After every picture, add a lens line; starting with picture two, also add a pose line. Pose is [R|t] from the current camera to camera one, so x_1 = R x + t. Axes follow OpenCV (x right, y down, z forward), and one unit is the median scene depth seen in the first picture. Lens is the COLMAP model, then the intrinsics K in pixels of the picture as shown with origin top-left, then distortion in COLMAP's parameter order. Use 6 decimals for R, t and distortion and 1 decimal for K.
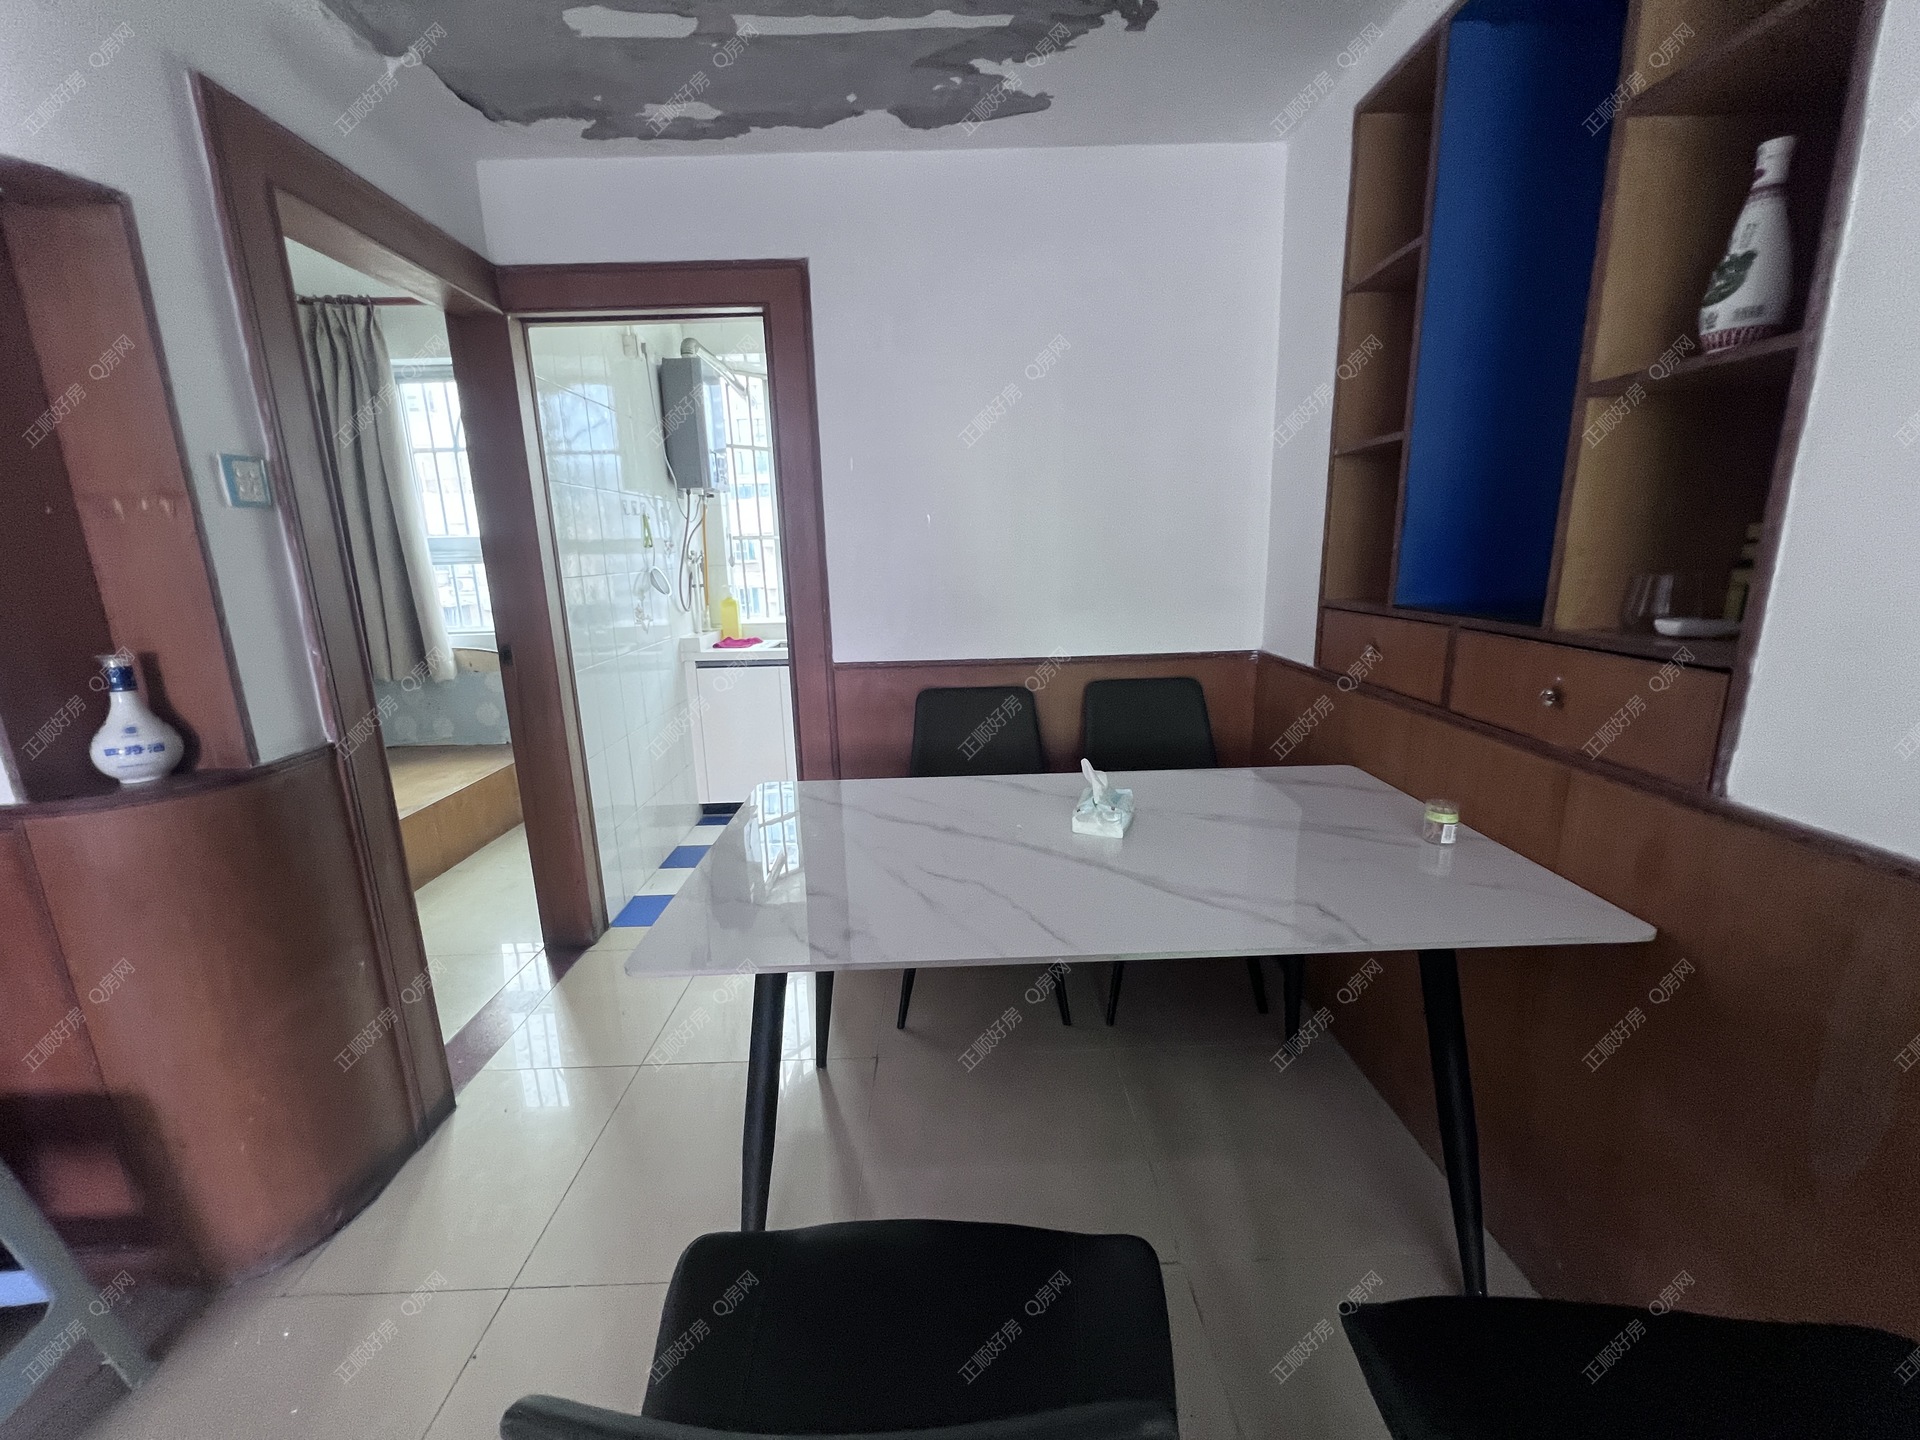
lens RADIAL K [[776.6, 0, 961.3], [0, 776.6, 718.6], [0, 0, 1]] dist [0.000747, 0.000008]
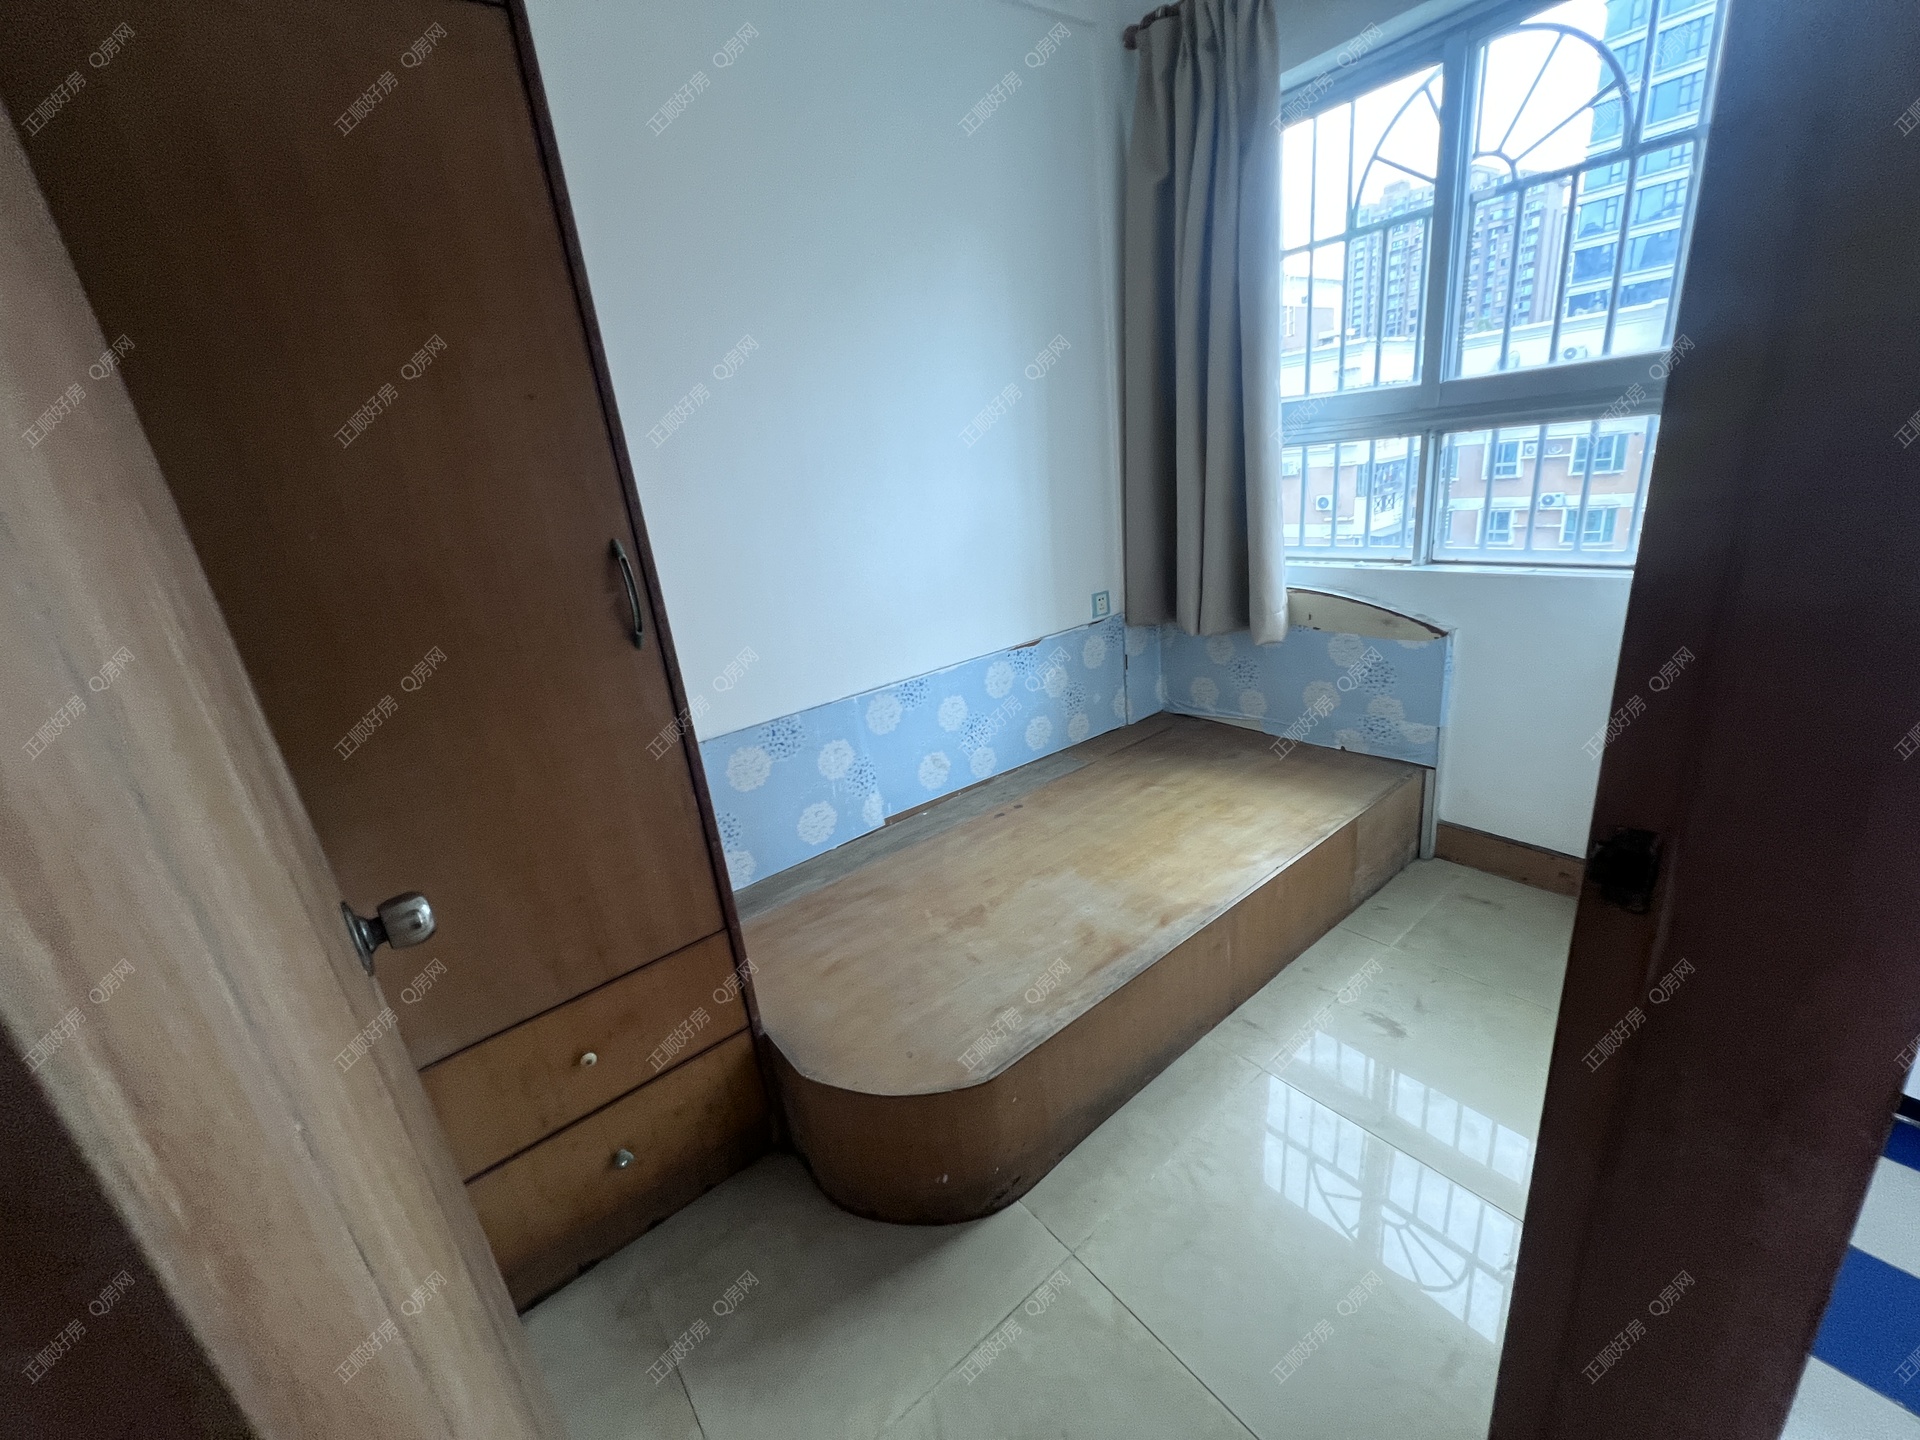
lens RADIAL K [[771.3, 0, 962.1], [0, 771.3, 720.4], [0, 0, 1]] dist [0.000241, 0.000026]
pose [[0.606586, 0.212835, -0.765999, -0.330300], [-0.082415, 0.975142, 0.205683, -0.095270], [0.790734, -0.061635, 0.609049, 0.429468]]
